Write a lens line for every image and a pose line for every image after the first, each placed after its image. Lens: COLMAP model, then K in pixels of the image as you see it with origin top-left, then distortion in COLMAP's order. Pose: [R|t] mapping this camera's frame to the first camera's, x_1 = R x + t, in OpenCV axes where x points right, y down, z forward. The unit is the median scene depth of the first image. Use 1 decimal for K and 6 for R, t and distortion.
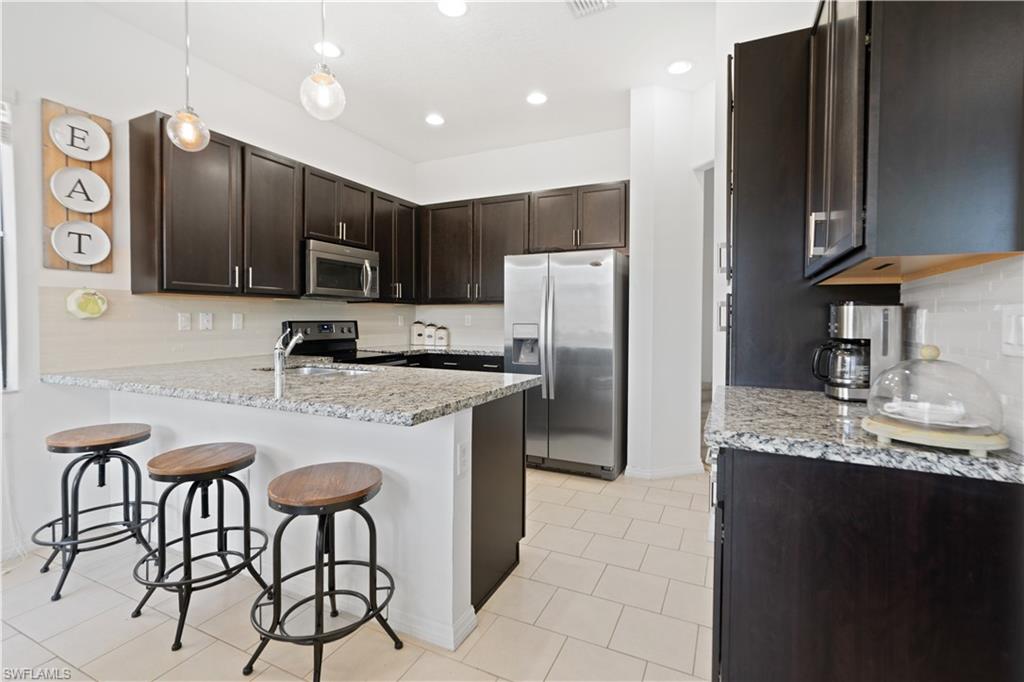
lens RADIAL K [[472.2, 0, 514.2], [0, 472.2, 320.9], [0, 0, 1]] dist [-0.002660, 0.002416]
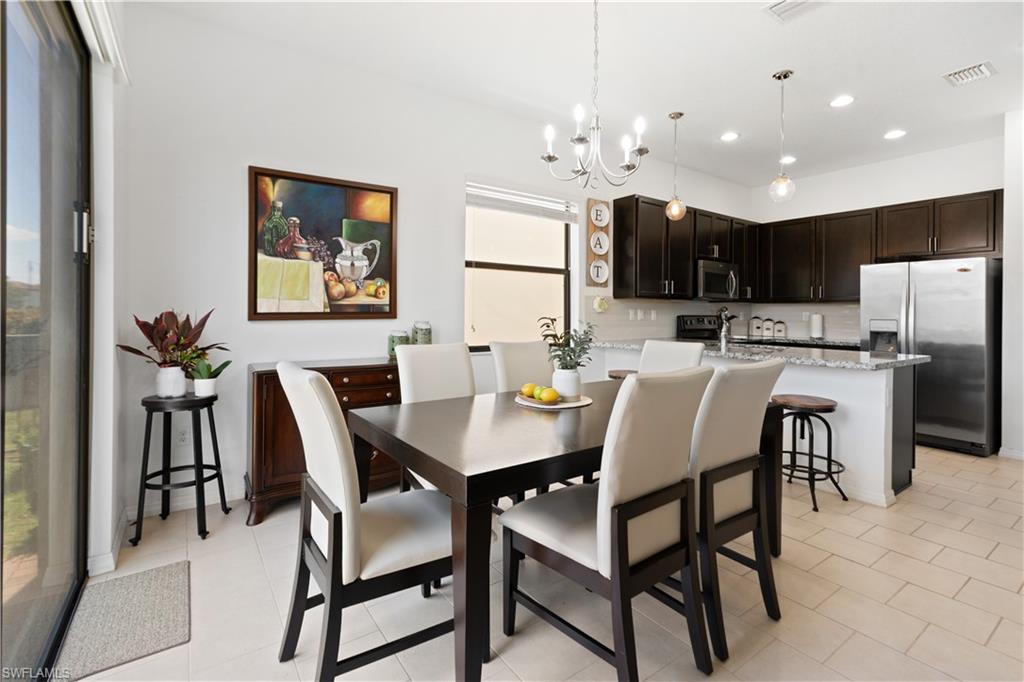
lens RADIAL K [[472.2, 0, 506.2], [0, 472.2, 309.7], [0, 0, 1]] dist [-0.002660, 0.002416]
pose [[0.868769, 0.006851, -0.495169, -0.227189], [-0.014049, 0.999843, -0.010814, 0.006798], [0.495018, 0.016351, 0.868729, -0.559111]]
